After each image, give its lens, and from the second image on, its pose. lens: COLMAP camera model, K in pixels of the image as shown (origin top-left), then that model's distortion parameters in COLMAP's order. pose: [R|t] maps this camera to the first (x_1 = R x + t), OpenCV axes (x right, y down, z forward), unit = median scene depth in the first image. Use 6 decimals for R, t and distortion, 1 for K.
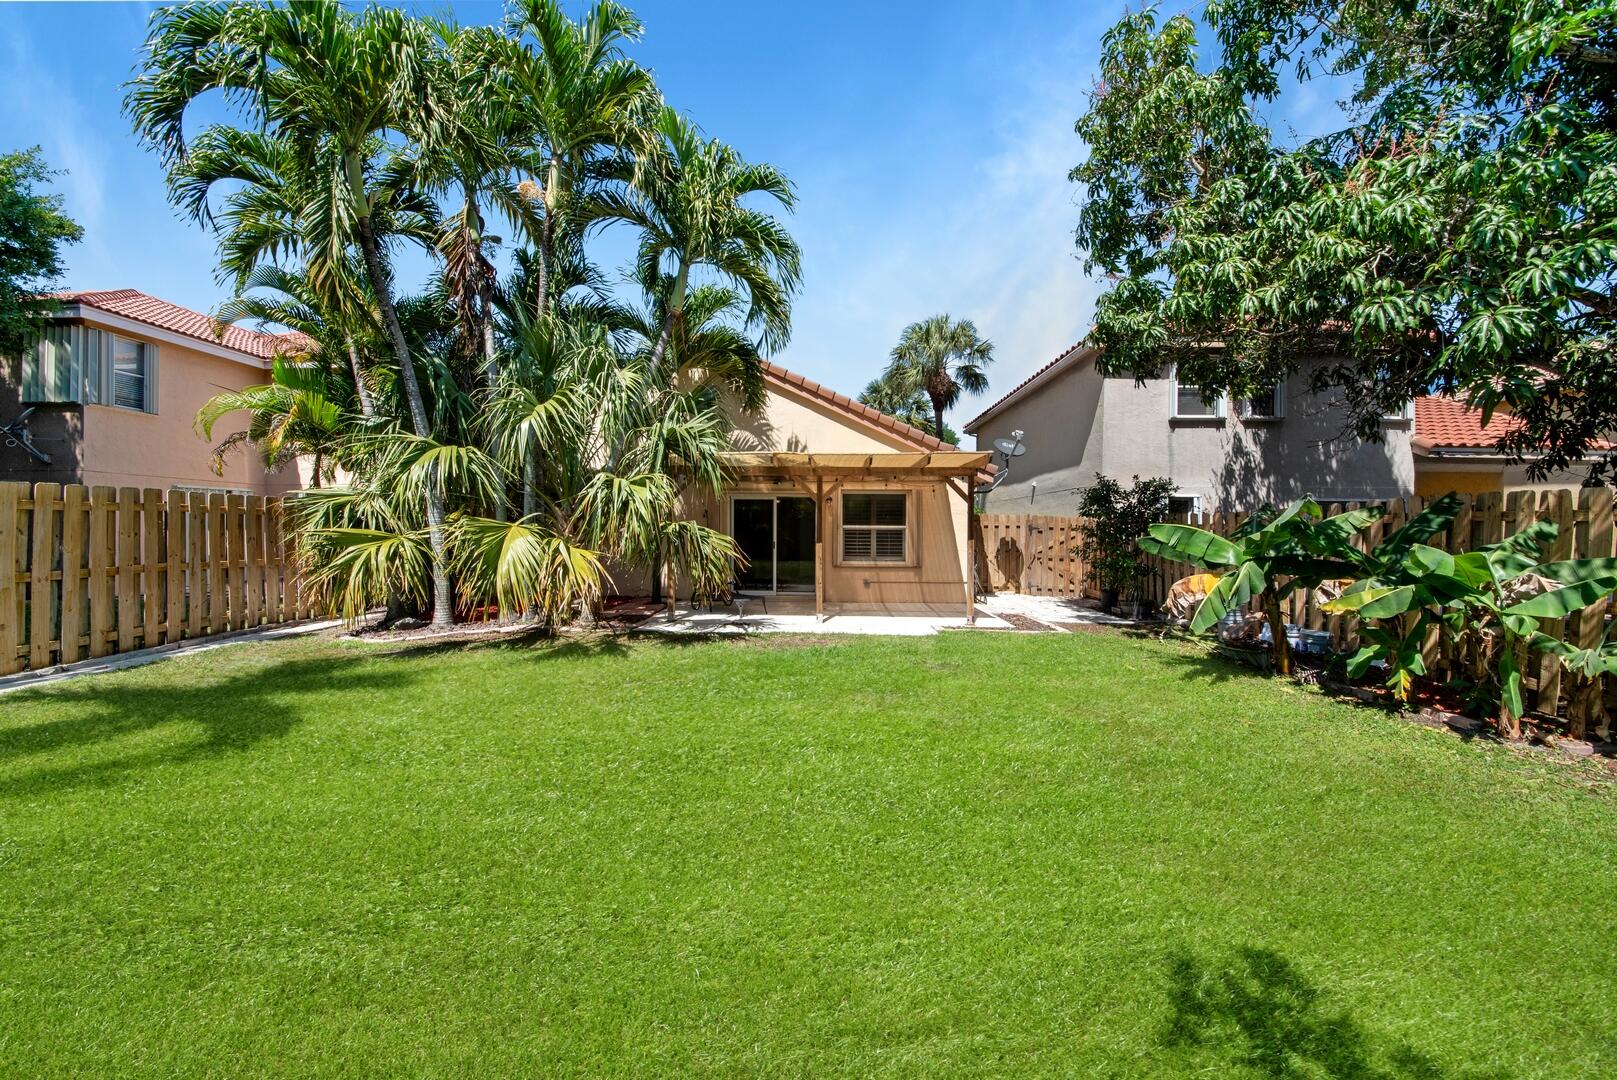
lens RADIAL K [[589.1, 0, 808.5], [0, 589.1, 540.0], [0, 0, 1]] dist [-0.000262, -0.000086]
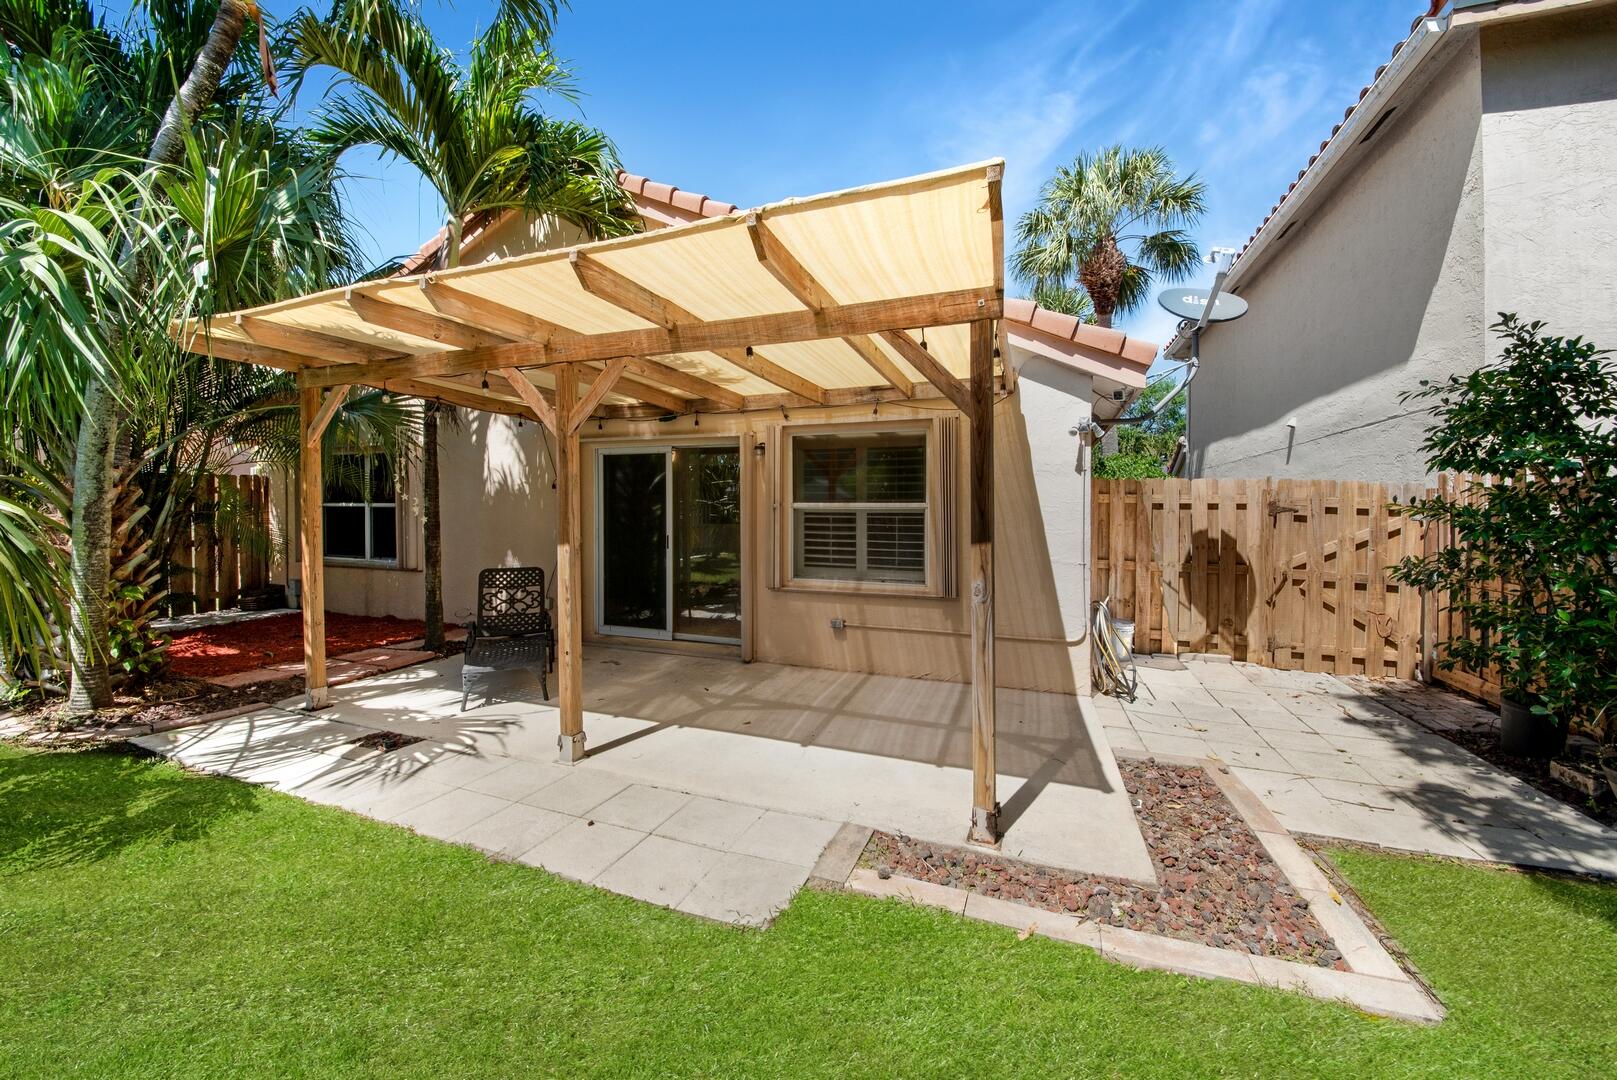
lens RADIAL K [[576.3, 0, 842.0], [0, 576.3, 522.6], [0, 0, 1]] dist [-0.002088, -0.000164]
pose [[0.948938, 0.006306, -0.315401, 0.242625], [-0.006649, 0.999978, -0.000012, -0.009135], [0.315394, 0.002109, 0.948959, 0.571879]]
